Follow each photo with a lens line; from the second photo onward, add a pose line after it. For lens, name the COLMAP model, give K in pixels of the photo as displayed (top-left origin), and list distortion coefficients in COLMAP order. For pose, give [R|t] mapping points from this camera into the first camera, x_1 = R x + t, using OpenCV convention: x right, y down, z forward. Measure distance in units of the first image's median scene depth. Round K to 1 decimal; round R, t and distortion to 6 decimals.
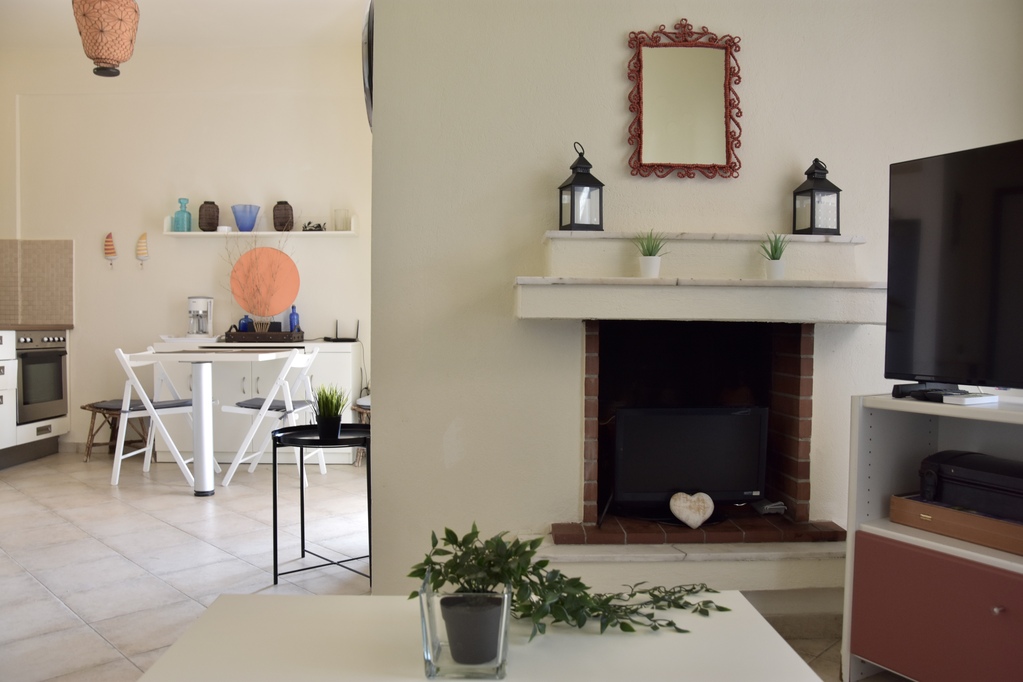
lens RADIAL K [[809.2, 0, 511.5], [0, 809.2, 341.0], [0, 0, 1]] dist [-0.144189, 0.106833]
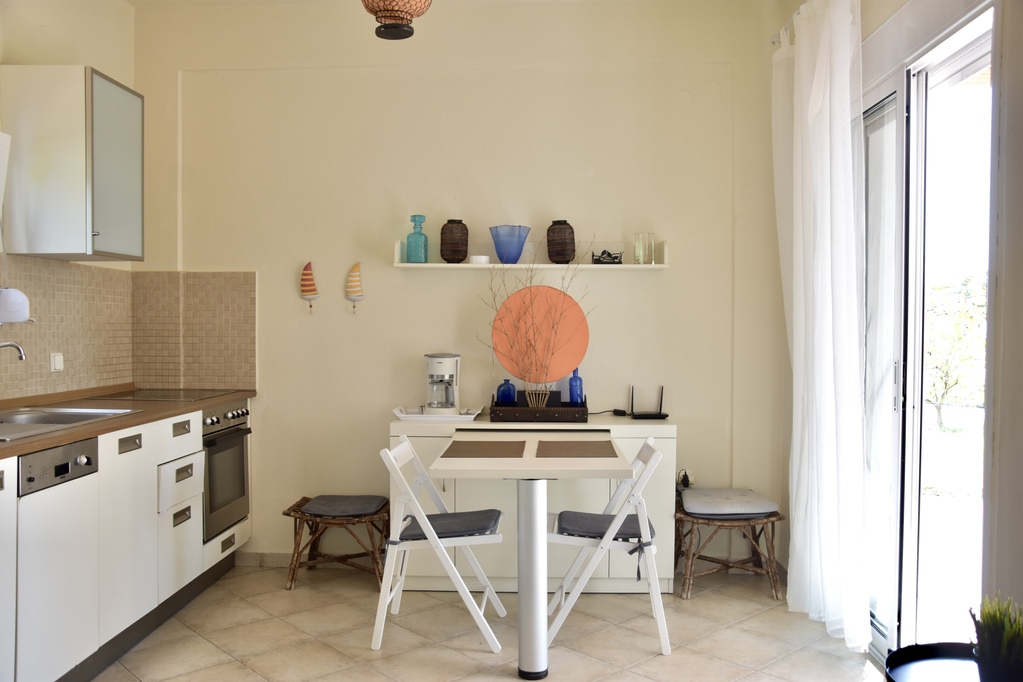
lens RADIAL K [[875.7, 0, 511.5], [0, 875.7, 341.0], [0, 0, 1]] dist [-0.122517, 0.070847]
pose [[0.999007, 0.002682, -0.044466, -0.296158], [-0.002842, 0.999990, -0.003529, -0.064938], [0.044456, 0.003652, 0.999005, 0.218077]]
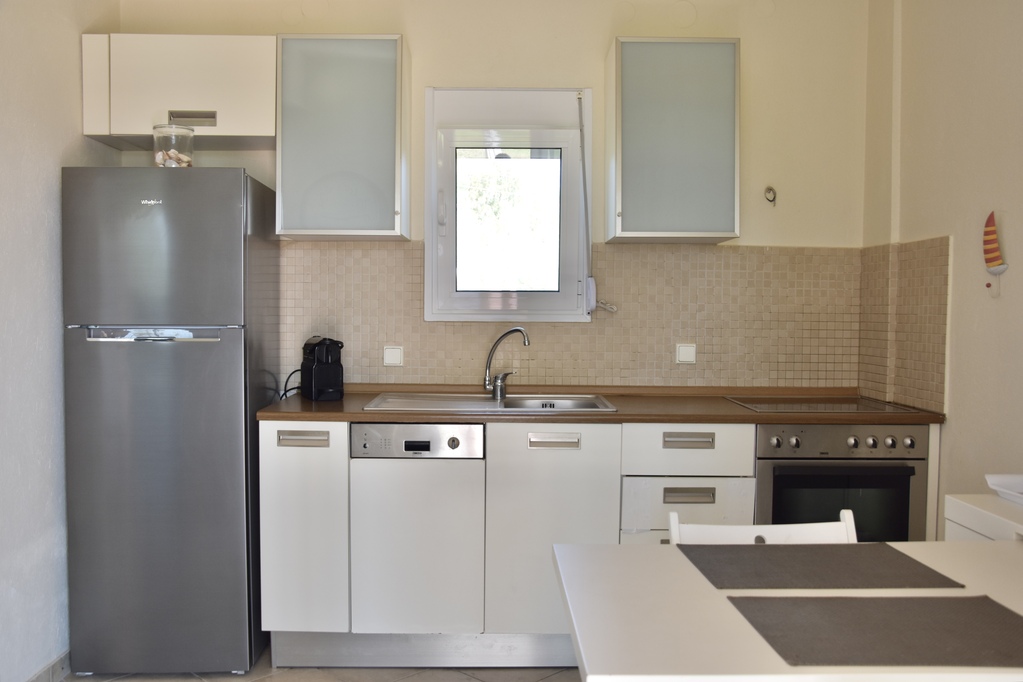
lens RADIAL K [[875.7, 0, 511.5], [0, 875.7, 341.0], [0, 0, 1]] dist [-0.122517, 0.070847]
pose [[-0.011834, 0.031595, -0.999431, -0.040815], [-0.028066, 0.999096, 0.031917, -0.075863], [0.999536, 0.028428, -0.010937, 0.752525]]
